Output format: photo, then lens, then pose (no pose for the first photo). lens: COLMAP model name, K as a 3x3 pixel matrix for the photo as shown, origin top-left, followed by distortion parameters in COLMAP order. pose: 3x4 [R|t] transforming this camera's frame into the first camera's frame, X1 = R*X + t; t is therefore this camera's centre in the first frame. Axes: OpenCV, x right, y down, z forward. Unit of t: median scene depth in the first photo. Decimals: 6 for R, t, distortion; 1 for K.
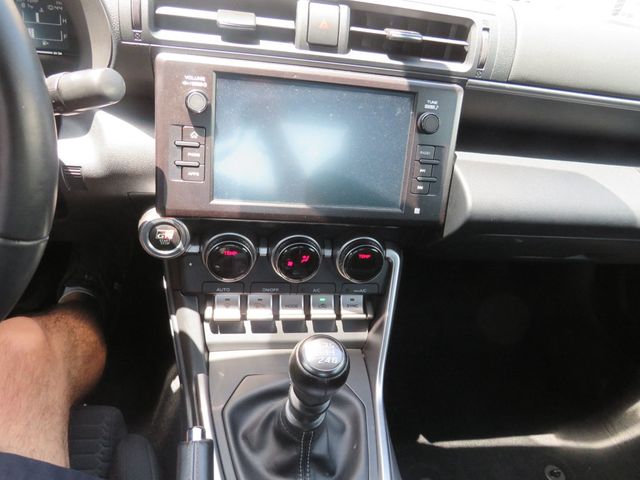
lens RADIAL K [[458.4, 0, 325.9], [0, 458.4, 238.1], [0, 0, 1]] dist [-0.000622, 0.000687]
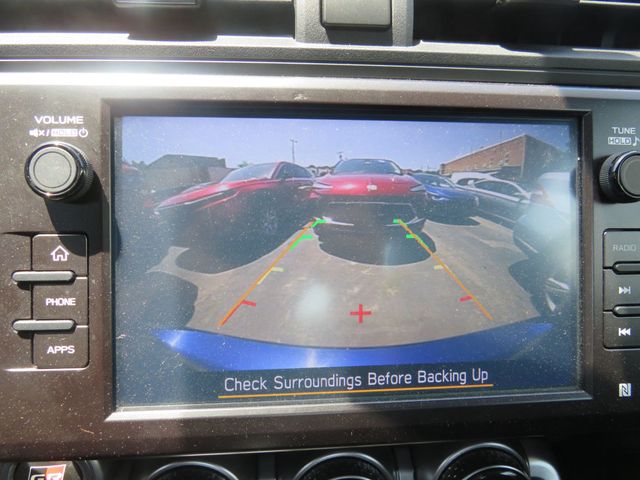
lens RADIAL K [[458.4, 0, 322.2], [0, 458.4, 238.8], [0, 0, 1]] dist [-0.000622, 0.000687]
pose [[0.992397, -0.092136, -0.081599, -0.023504], [0.069086, 0.965725, -0.250206, -0.117970], [0.101855, 0.242667, 0.964748, 0.617740]]
